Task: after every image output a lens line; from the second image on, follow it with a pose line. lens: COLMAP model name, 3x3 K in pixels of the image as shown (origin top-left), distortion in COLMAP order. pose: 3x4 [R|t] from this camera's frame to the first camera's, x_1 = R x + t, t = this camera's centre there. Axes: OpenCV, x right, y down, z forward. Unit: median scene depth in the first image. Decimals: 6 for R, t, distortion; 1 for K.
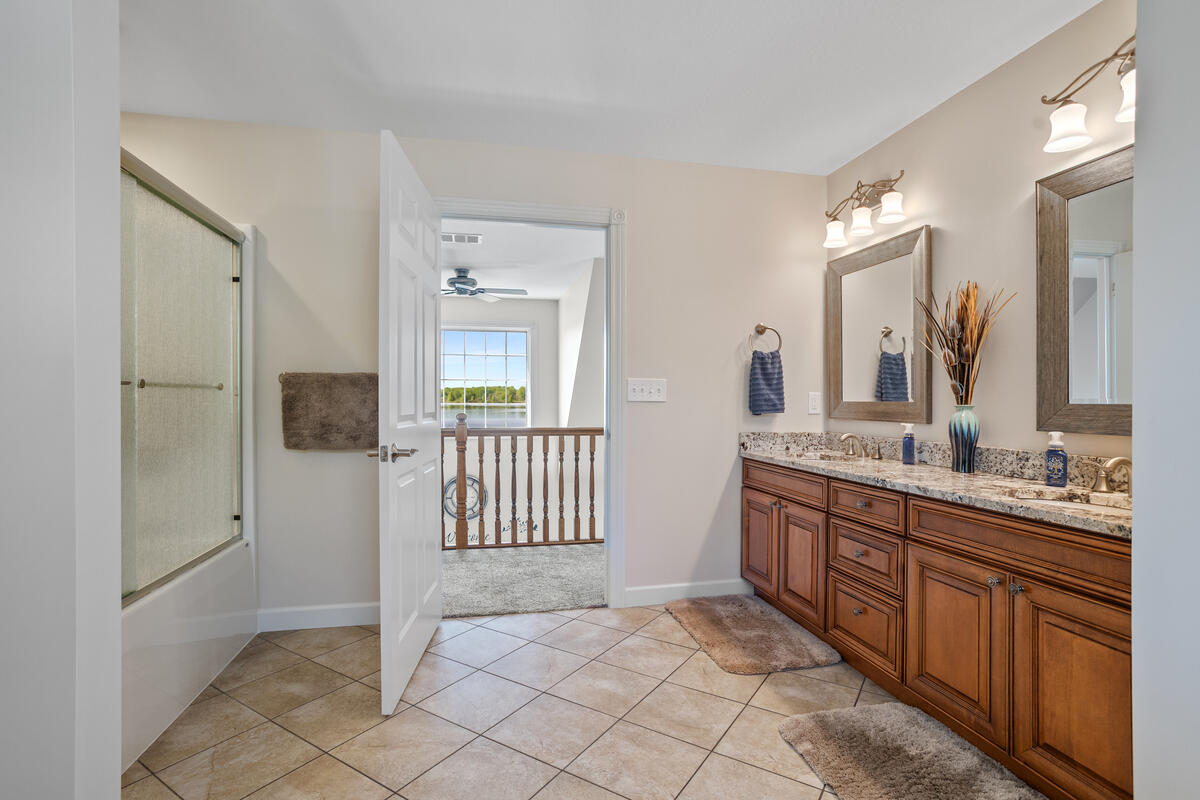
lens RADIAL K [[584.9, 0, 596.5], [0, 584.9, 398.8], [0, 0, 1]] dist [-0.024663, 0.001566]
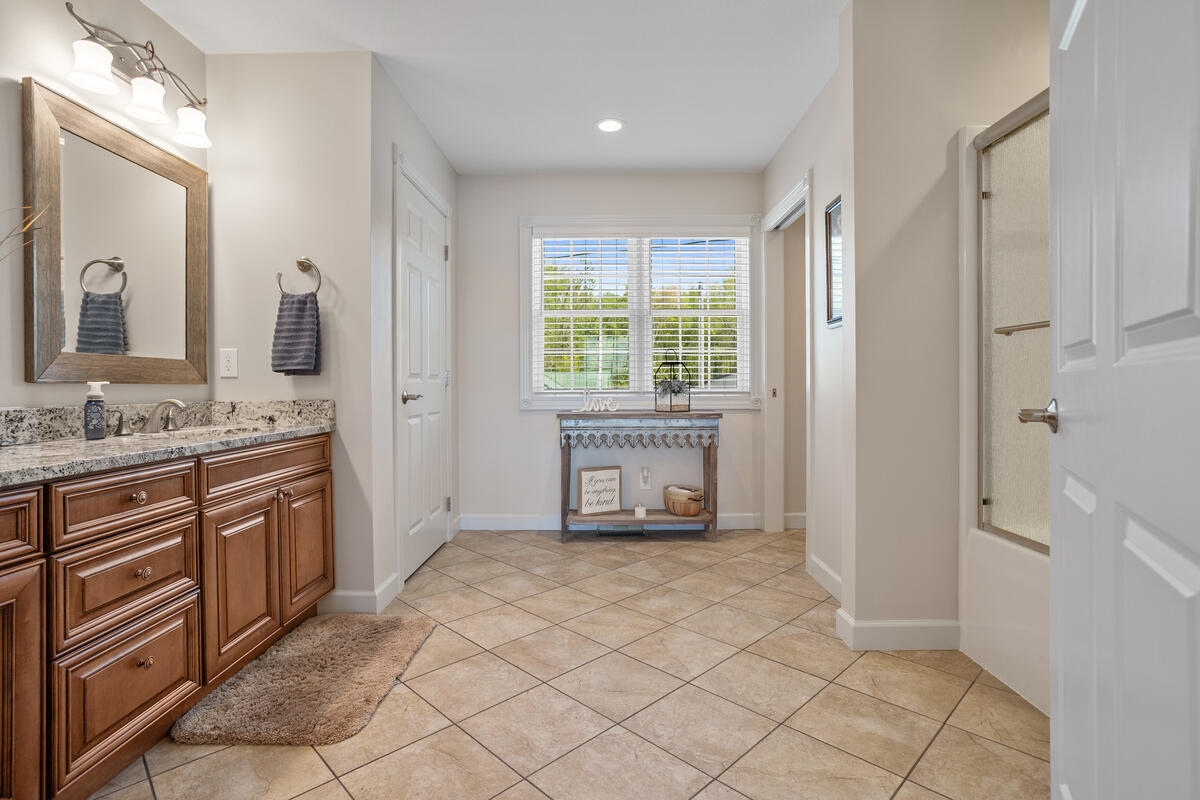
lens RADIAL K [[584.9, 0, 597.8], [0, 584.9, 392.1], [0, 0, 1]] dist [-0.024663, 0.001566]
pose [[-0.978201, -0.000071, 0.207663, -0.209155], [0.001054, 0.999985, 0.005308, 0.071895], [-0.207660, 0.005411, -0.978186, 1.787979]]
